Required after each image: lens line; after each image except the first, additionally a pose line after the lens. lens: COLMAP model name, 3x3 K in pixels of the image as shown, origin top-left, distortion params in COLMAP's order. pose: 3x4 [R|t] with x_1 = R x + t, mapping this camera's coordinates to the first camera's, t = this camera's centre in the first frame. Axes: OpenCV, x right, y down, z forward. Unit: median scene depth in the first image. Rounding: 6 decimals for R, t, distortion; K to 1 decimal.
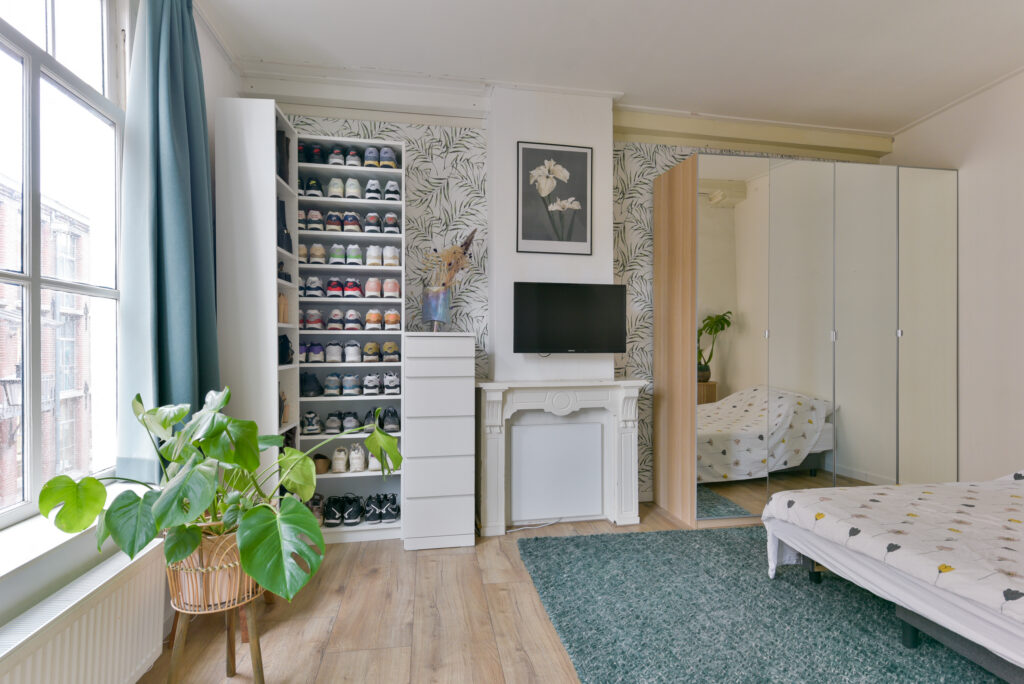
lens RADIAL K [[539.6, 0, 510.4], [0, 539.6, 345.1], [0, 0, 1]] dist [0.003231, -0.000127]
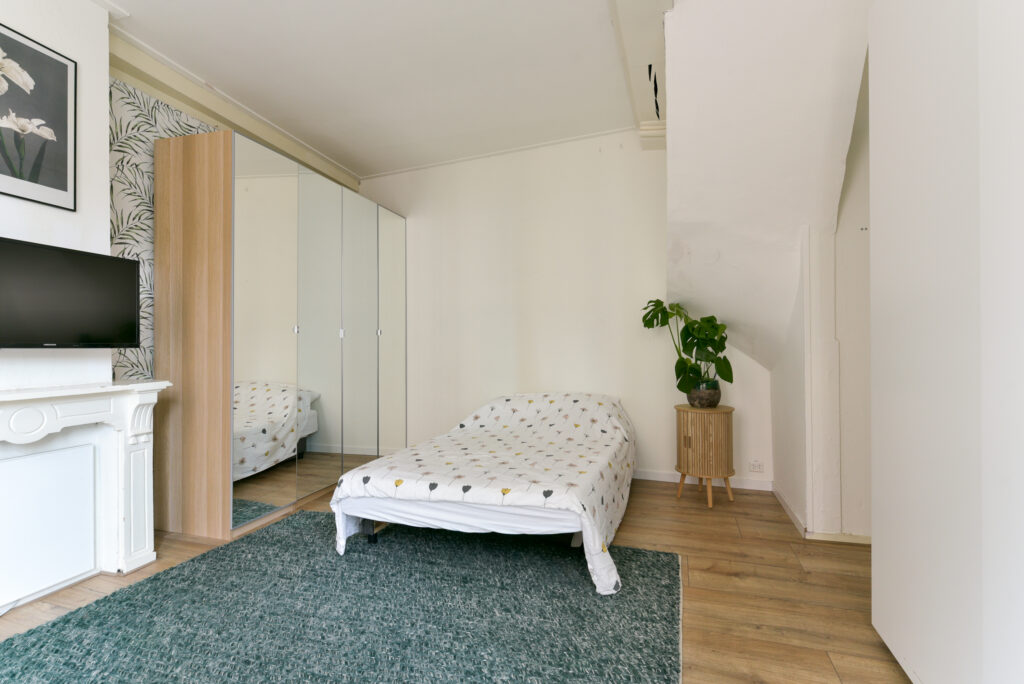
lens RADIAL K [[468.3, 0, 517.8], [0, 468.3, 346.8], [0, 0, 1]] dist [0.001183, -0.000566]
pose [[0.448310, -0.000615, 0.893878, -0.147331], [0.003767, 0.999992, -0.001202, 0.015749], [-0.893870, 0.003906, 0.448308, 0.206649]]
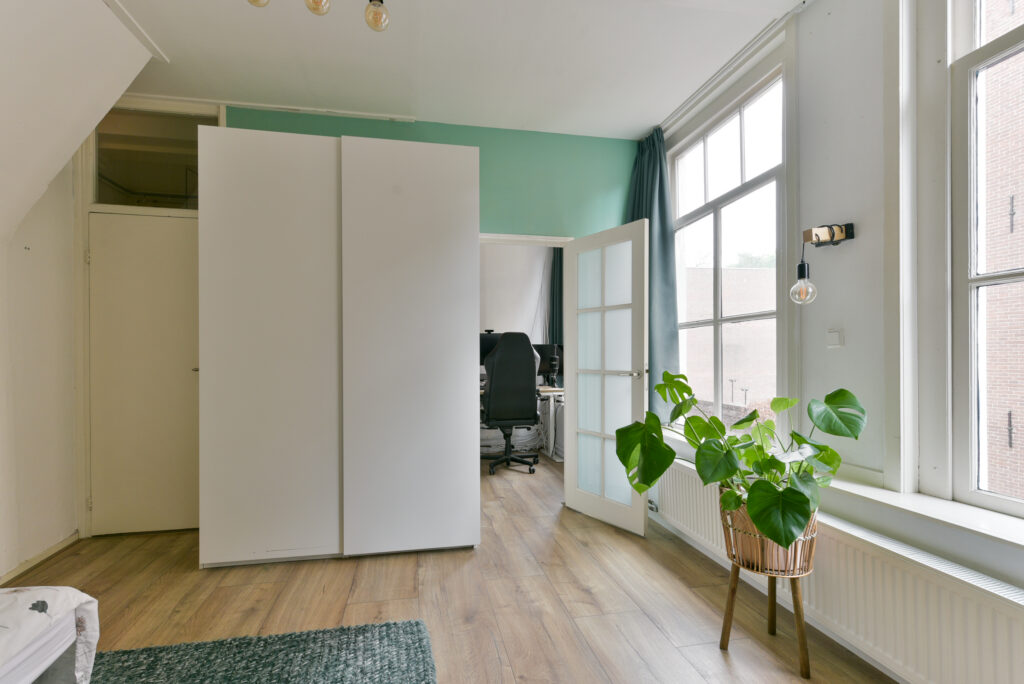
lens RADIAL K [[461.0, 0, 502.0], [0, 461.0, 356.7], [0, 0, 1]] dist [-0.001071, -0.000389]
pose [[-0.999176, 0.010559, -0.039193, 0.055755], [0.010519, 0.999944, 0.001228, 0.009241], [0.039204, 0.000815, -0.999231, 0.826971]]
